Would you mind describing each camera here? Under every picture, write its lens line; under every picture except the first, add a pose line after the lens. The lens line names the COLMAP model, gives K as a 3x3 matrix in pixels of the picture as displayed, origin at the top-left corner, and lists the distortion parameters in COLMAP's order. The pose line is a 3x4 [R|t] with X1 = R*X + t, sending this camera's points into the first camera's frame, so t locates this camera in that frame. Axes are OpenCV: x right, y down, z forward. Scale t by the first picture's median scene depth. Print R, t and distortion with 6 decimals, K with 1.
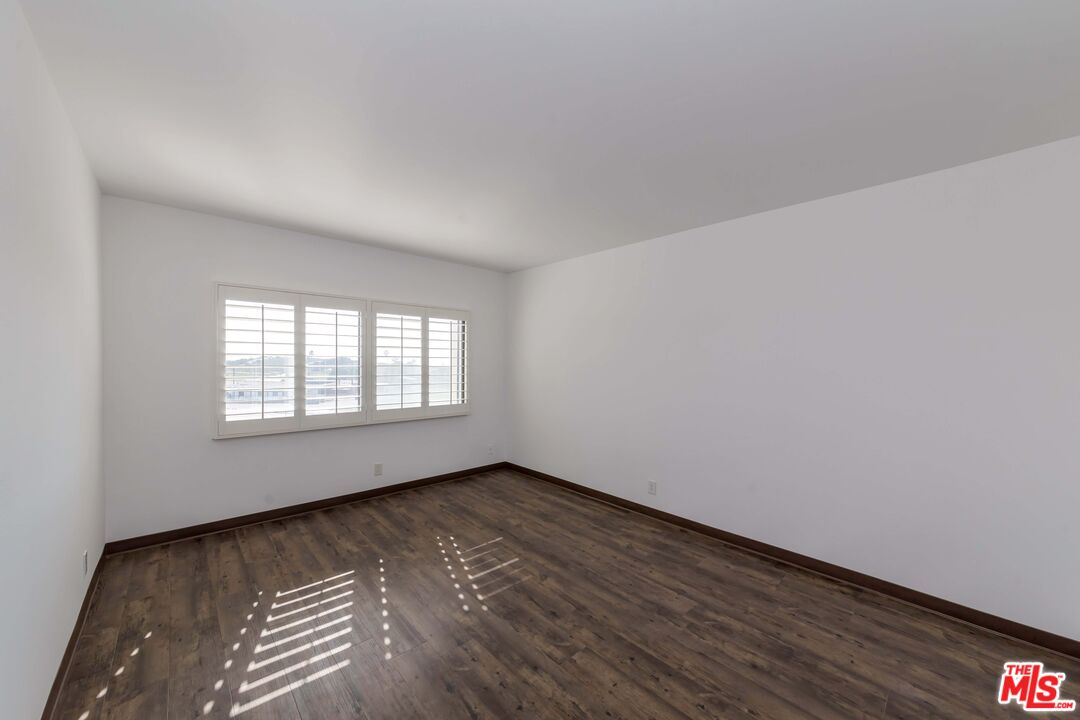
lens RADIAL K [[388.4, 0, 546.0], [0, 388.4, 366.8], [0, 0, 1]] dist [-0.001838, 0.000262]
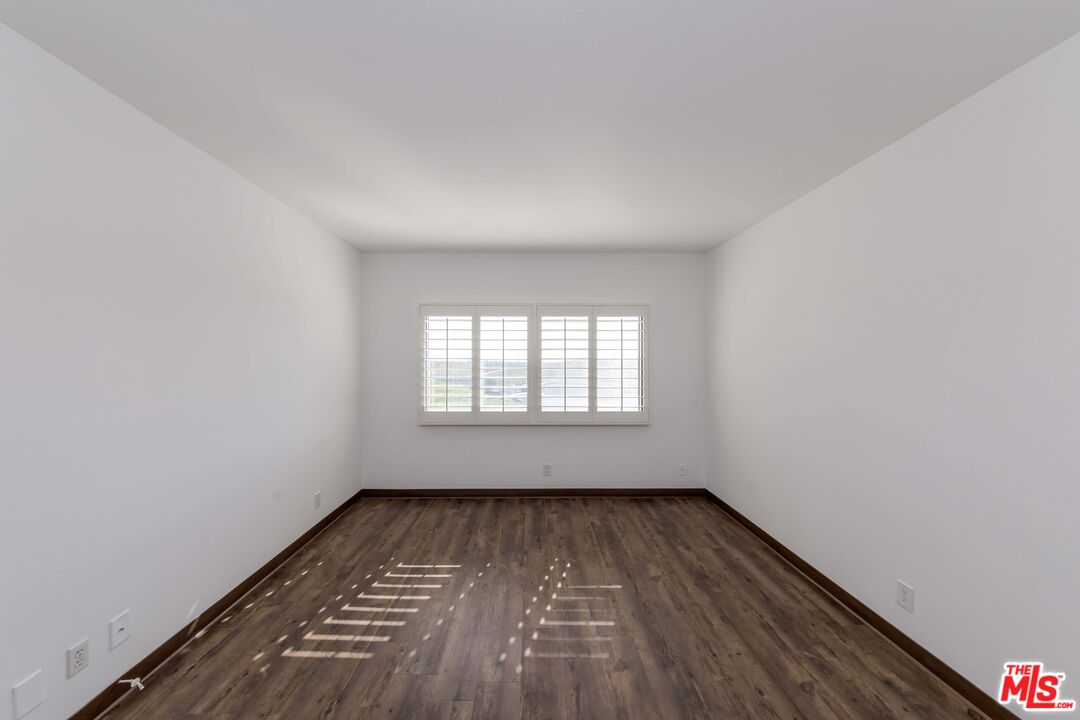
lens RADIAL K [[388.4, 0, 548.8], [0, 388.4, 353.9], [0, 0, 1]] dist [-0.001838, 0.000262]
pose [[0.745310, -0.021724, -0.666364, 0.374543], [-0.004030, 0.999304, -0.037085, -0.002593], [0.666706, 0.030325, 0.744704, 0.359521]]
